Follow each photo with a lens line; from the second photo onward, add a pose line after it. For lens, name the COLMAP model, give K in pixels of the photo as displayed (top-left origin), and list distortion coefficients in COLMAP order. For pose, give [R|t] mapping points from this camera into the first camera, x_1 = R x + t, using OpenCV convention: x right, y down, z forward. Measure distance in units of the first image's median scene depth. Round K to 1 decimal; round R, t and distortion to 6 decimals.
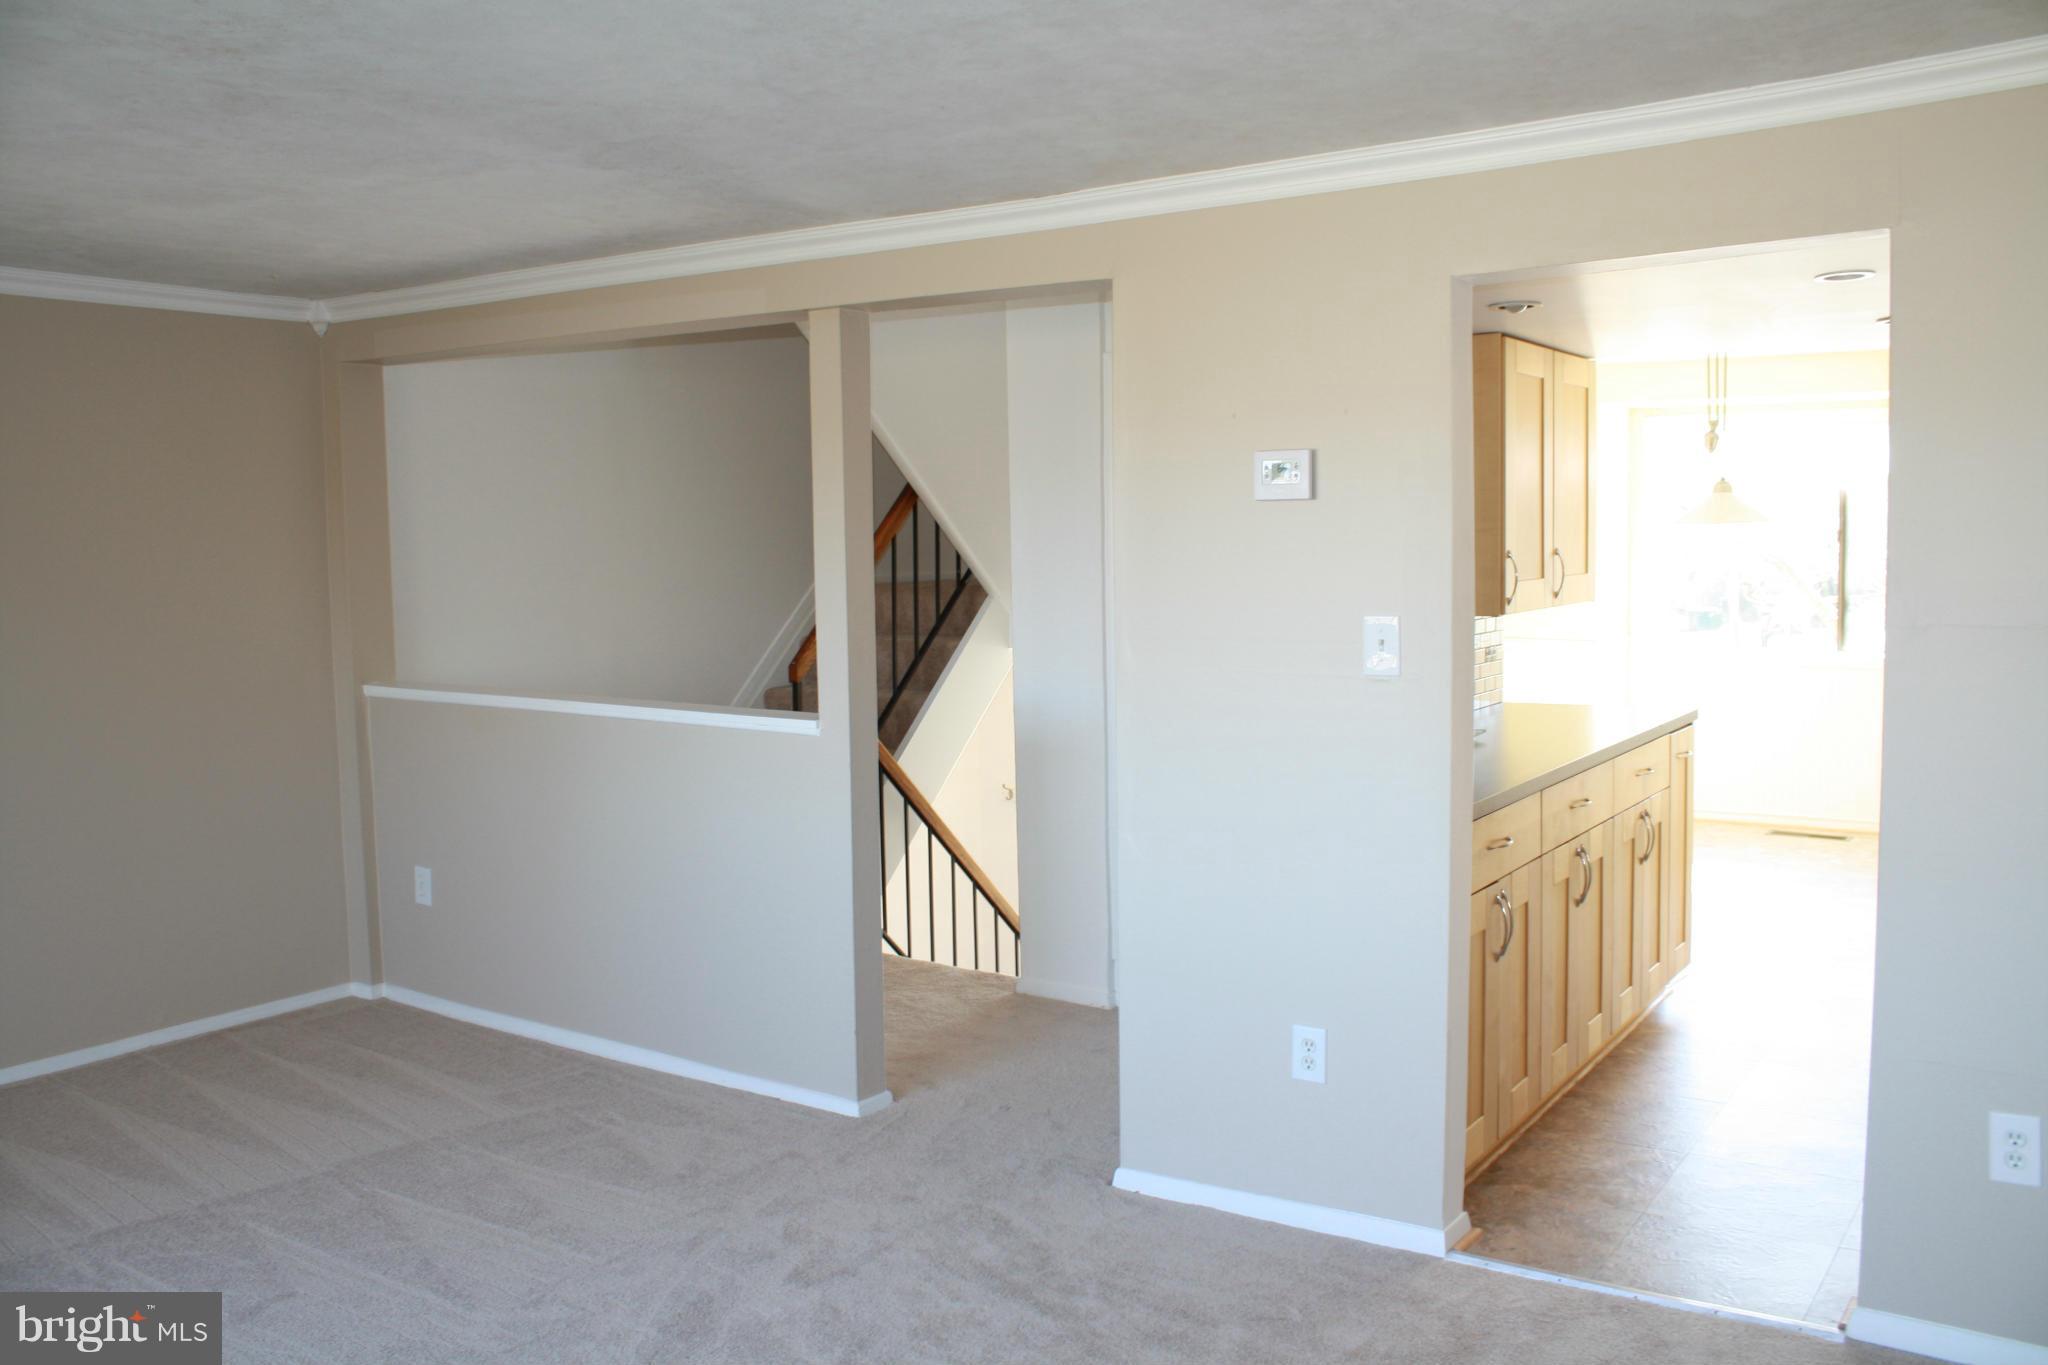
lens RADIAL K [[1717.1, 0, 982.7], [0, 1717.1, 679.6], [0, 0, 1]] dist [-0.167589, 0.150643]
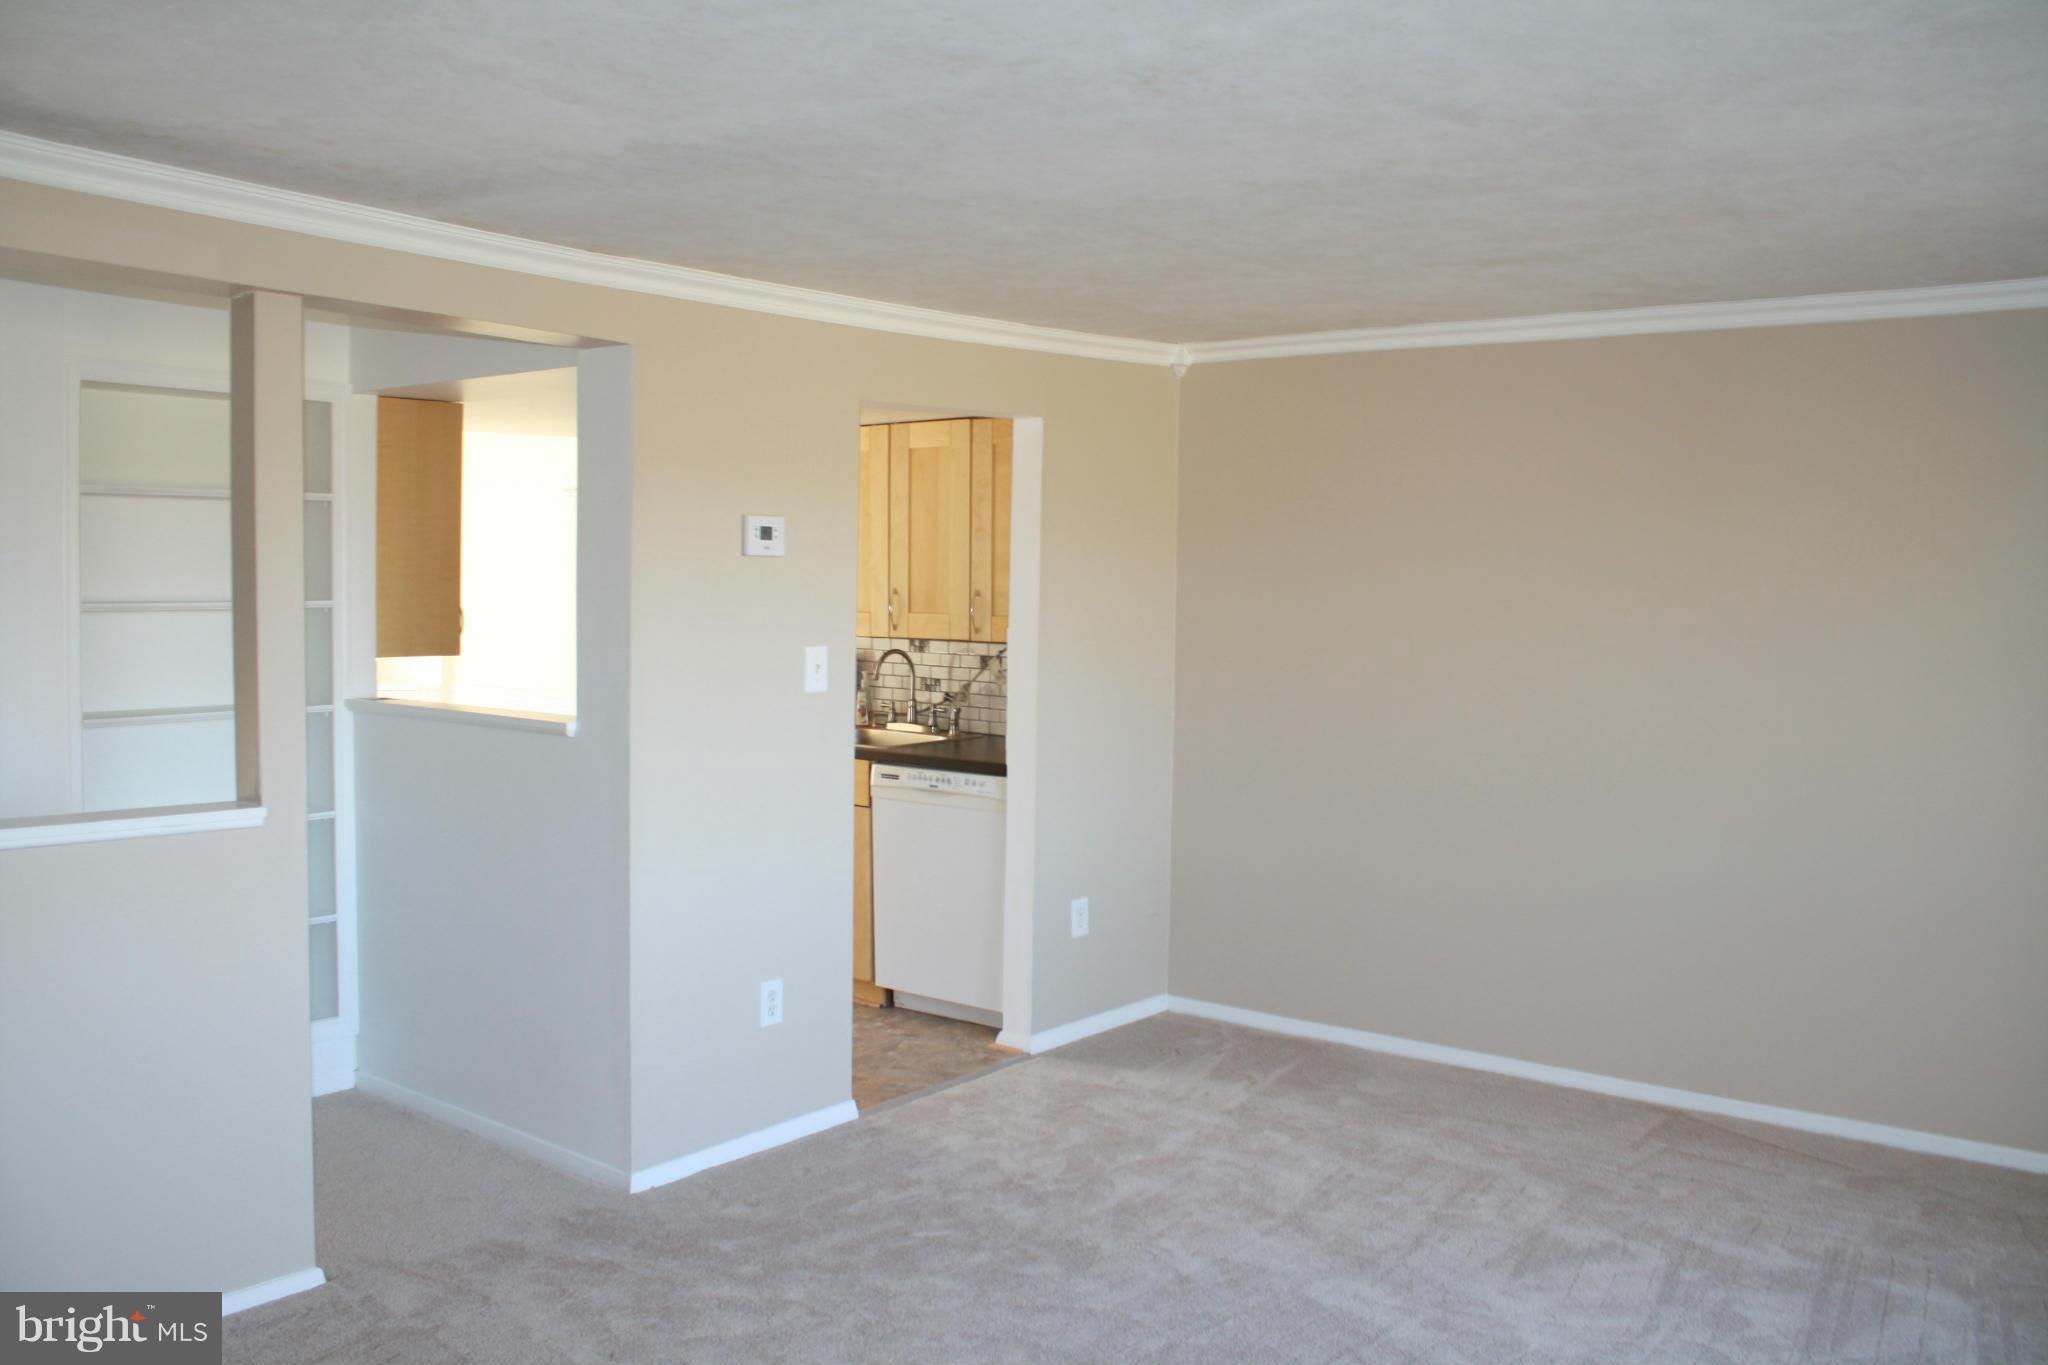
lens RADIAL K [[1717.1, 0, 982.7], [0, 1717.1, 679.6], [0, 0, 1]] dist [-0.167589, 0.150643]
pose [[0.066529, -0.037884, 0.997065, -1.033169], [0.070938, 0.996930, 0.033146, -0.044865], [-0.995260, 0.068524, 0.069012, 0.748227]]
